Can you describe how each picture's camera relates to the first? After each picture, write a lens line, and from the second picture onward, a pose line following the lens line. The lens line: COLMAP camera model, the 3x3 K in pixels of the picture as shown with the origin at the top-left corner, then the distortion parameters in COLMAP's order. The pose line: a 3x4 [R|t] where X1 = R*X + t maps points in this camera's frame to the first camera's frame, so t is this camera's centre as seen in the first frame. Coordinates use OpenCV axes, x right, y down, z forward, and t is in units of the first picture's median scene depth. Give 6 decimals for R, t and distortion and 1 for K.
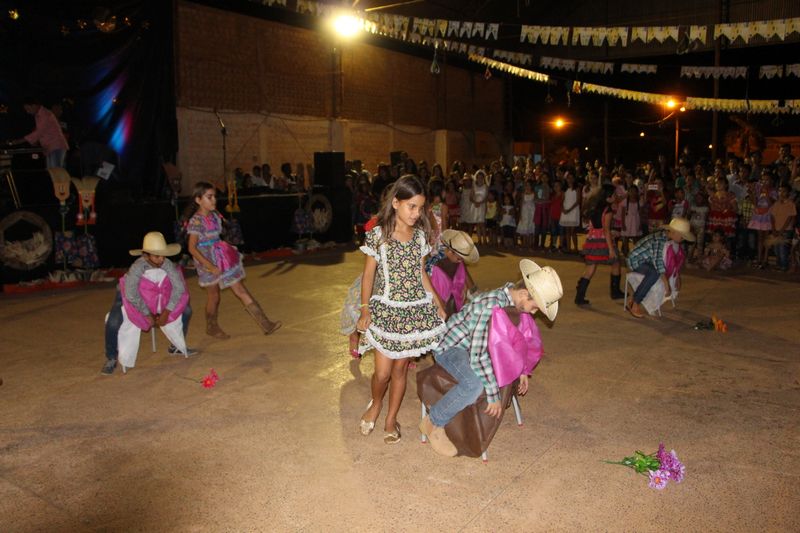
lens RADIAL K [[650.6, 0, 395.6], [0, 650.6, 267.7], [0, 0, 1]] dist [-0.186215, 0.151389]
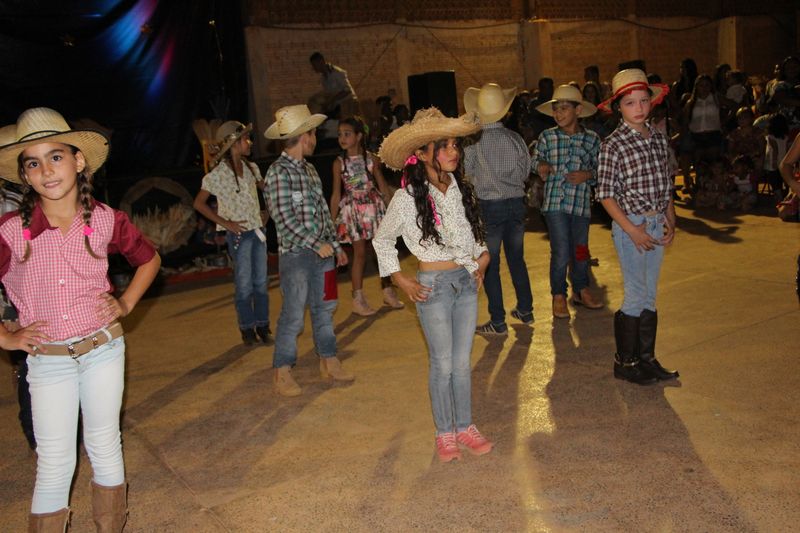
lens RADIAL K [[807.9, 0, 400.0], [0, 807.9, 266.5], [0, 0, 1]] dist [-0.125400, 0.282102]
pose [[0.916104, -0.007688, -0.400867, 0.117579], [0.028733, 0.998504, 0.046514, -0.025148], [0.399910, -0.054130, 0.914955, 0.209476]]
